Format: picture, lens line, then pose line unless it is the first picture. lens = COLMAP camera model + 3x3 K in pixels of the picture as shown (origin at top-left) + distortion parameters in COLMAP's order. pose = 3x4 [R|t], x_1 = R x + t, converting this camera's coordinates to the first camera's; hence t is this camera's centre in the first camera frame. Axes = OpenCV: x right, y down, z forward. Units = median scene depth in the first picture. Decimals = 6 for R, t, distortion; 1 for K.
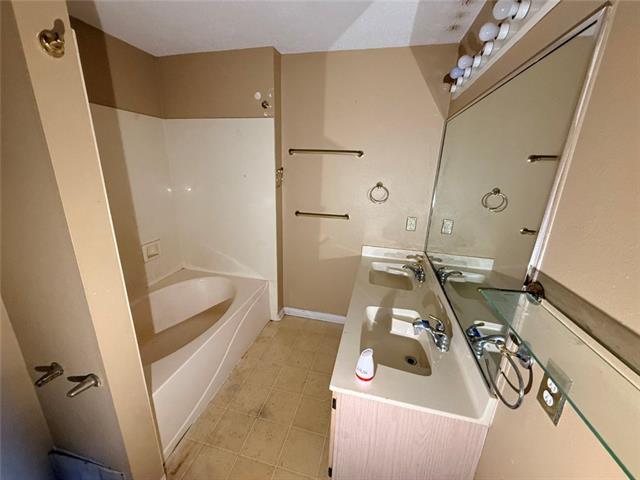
lens RADIAL K [[255.6, 0, 318.9], [0, 255.6, 241.2], [0, 0, 1]] dist [-0.001920, -0.000474]
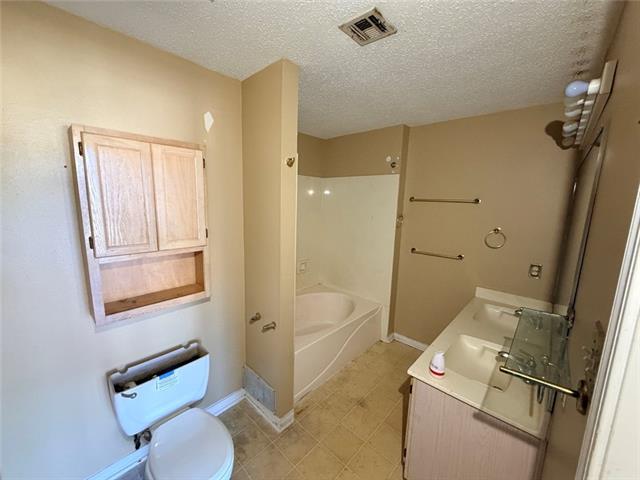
lens RADIAL K [[255.6, 0, 317.9], [0, 255.6, 241.5], [0, 0, 1]] dist [-0.001920, -0.000474]
pose [[0.872602, 0.067859, -0.483695, 0.108437], [-0.139422, 0.983705, -0.113514, 0.048880], [0.468110, 0.166490, 0.867844, -0.240669]]
